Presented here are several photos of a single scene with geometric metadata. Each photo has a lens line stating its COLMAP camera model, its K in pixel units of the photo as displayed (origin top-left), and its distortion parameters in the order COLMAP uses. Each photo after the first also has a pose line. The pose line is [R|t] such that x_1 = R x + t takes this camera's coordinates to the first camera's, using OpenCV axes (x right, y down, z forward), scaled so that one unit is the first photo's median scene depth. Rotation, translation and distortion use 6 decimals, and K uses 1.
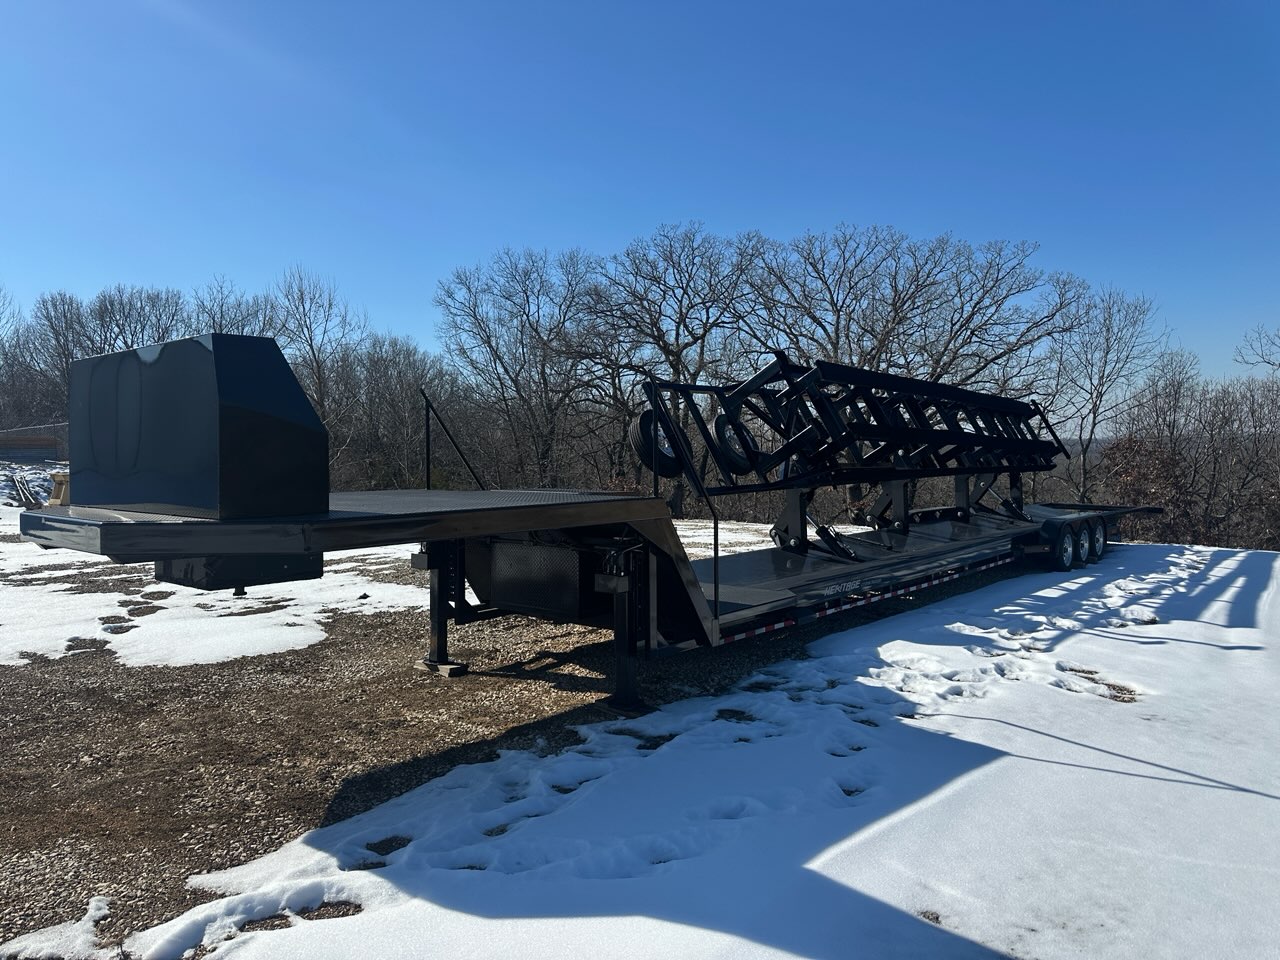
lens RADIAL K [[892.3, 0, 635.8], [0, 892.3, 474.3], [0, 0, 1]] dist [0.075135, -0.095058]
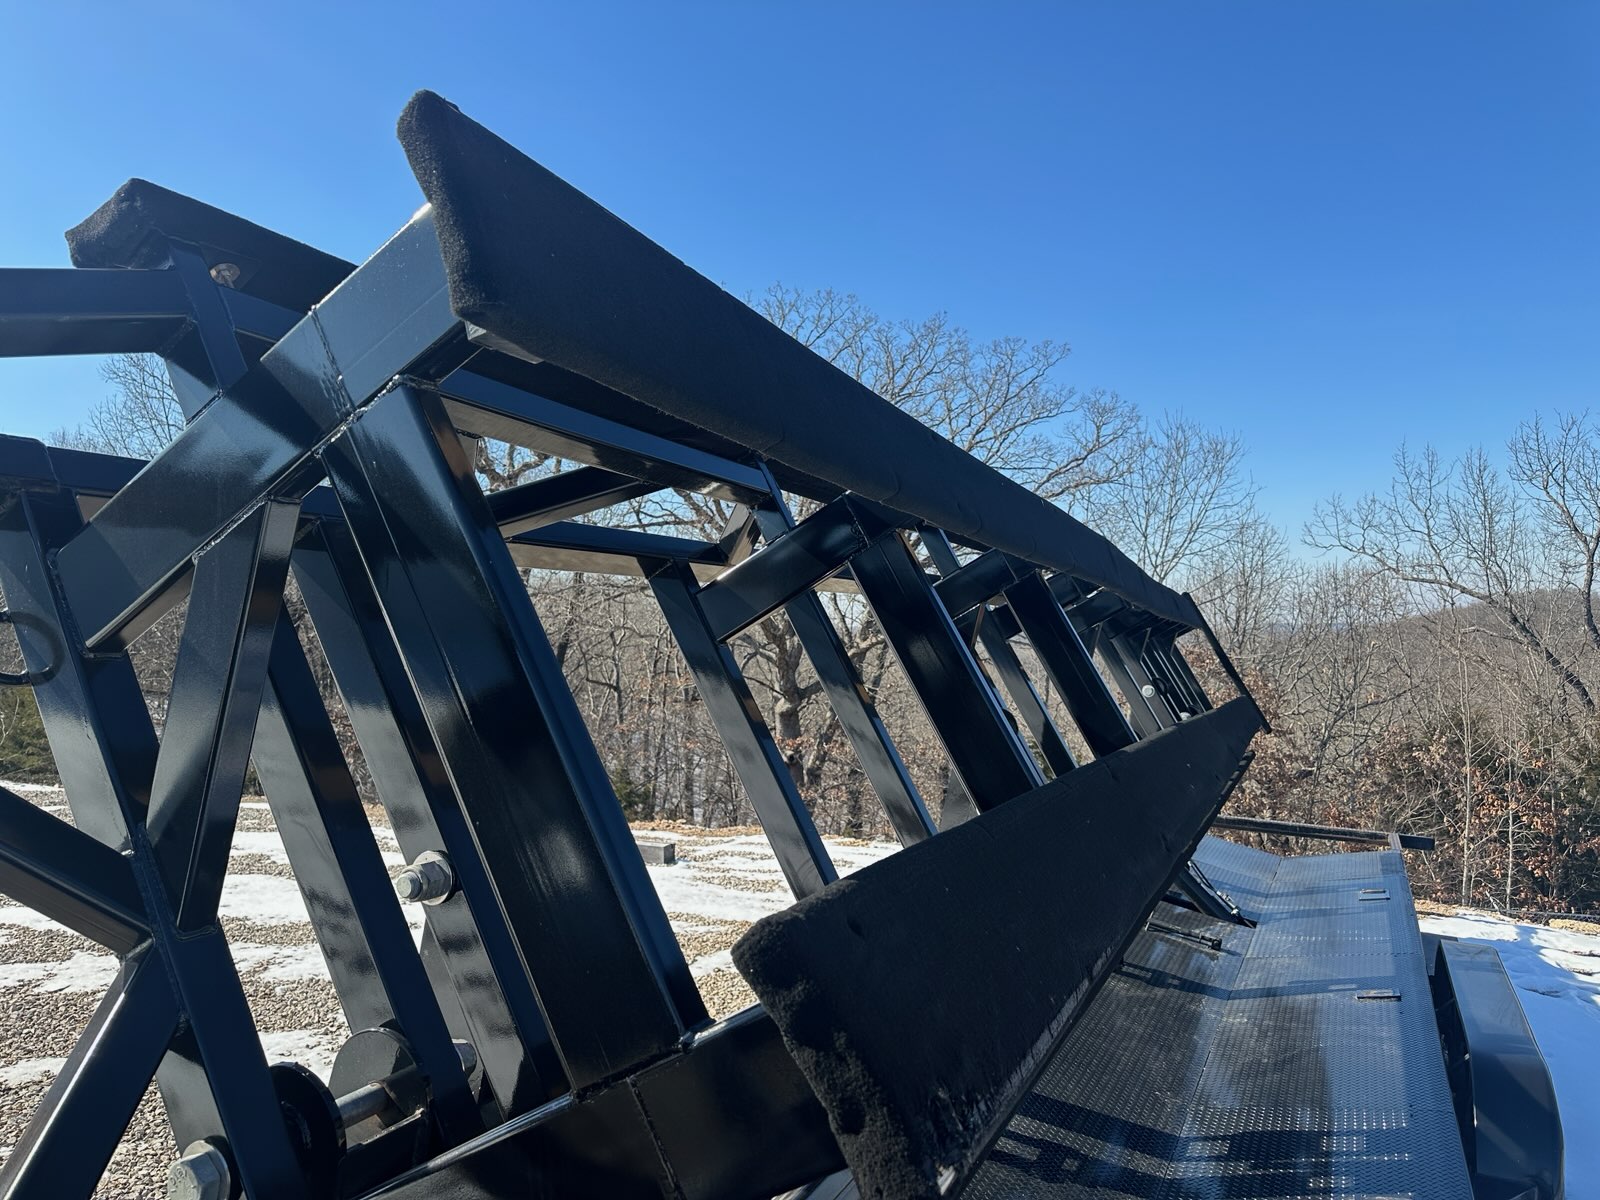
lens RADIAL K [[1115.4, 0, 794.8], [0, 1115.4, 592.8], [0, 0, 1]] dist [0.075135, -0.095058]
pose [[0.969070, 0.042898, 0.243028, 0.068610], [-0.029043, 0.997757, -0.060309, -0.024681], [-0.245070, 0.051385, 0.968143, 0.288946]]
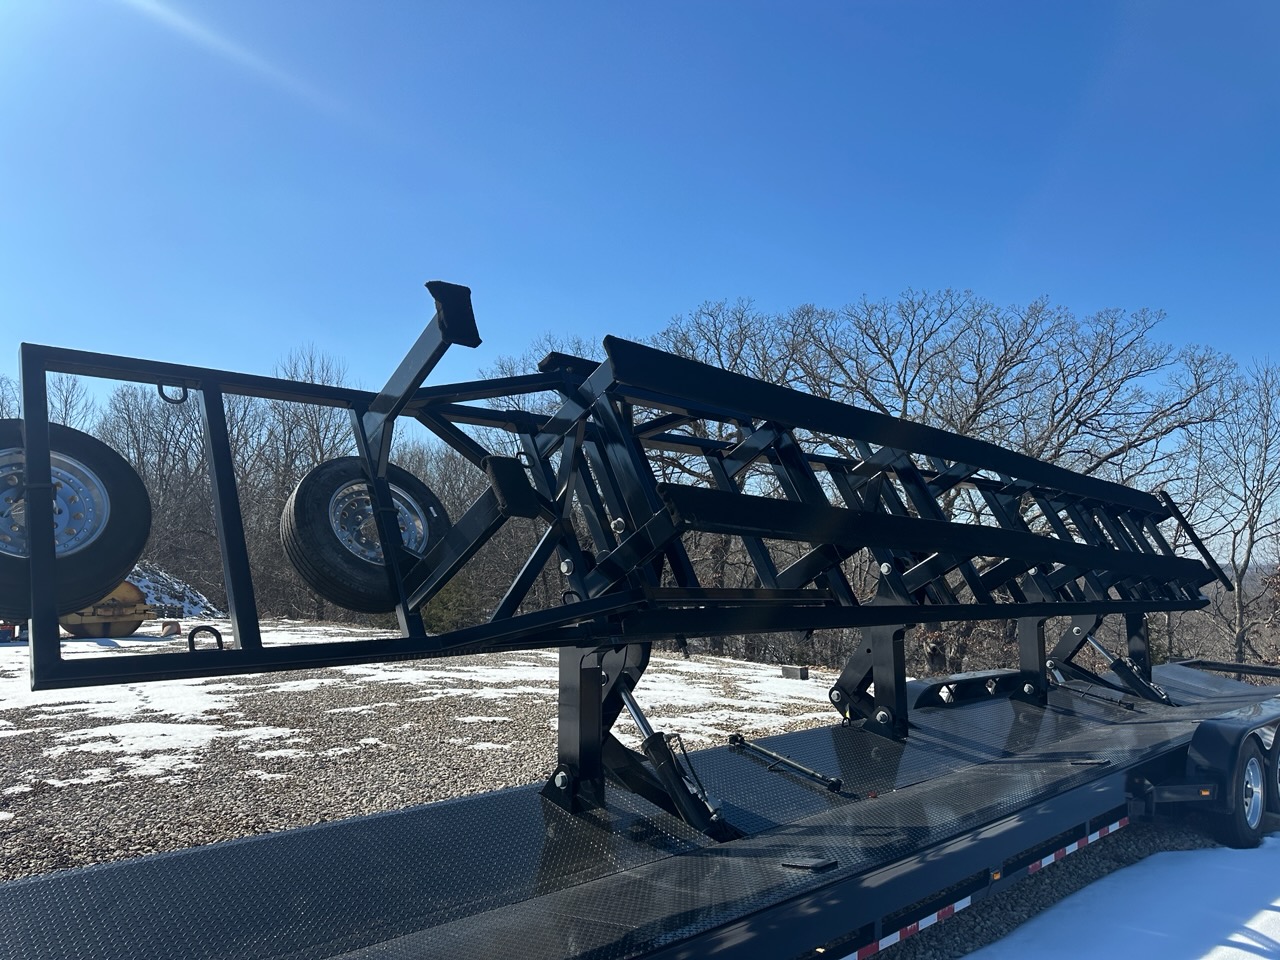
lens RADIAL K [[897.6, 0, 613.4], [0, 897.6, 483.7], [0, 0, 1]] dist [-0.002226, -0.002380]
pose [[0.990354, 0.019921, -0.137122, 0.085068], [-0.035009, 0.993477, -0.108522, -0.004782], [0.134066, 0.112276, 0.984592, 0.194246]]
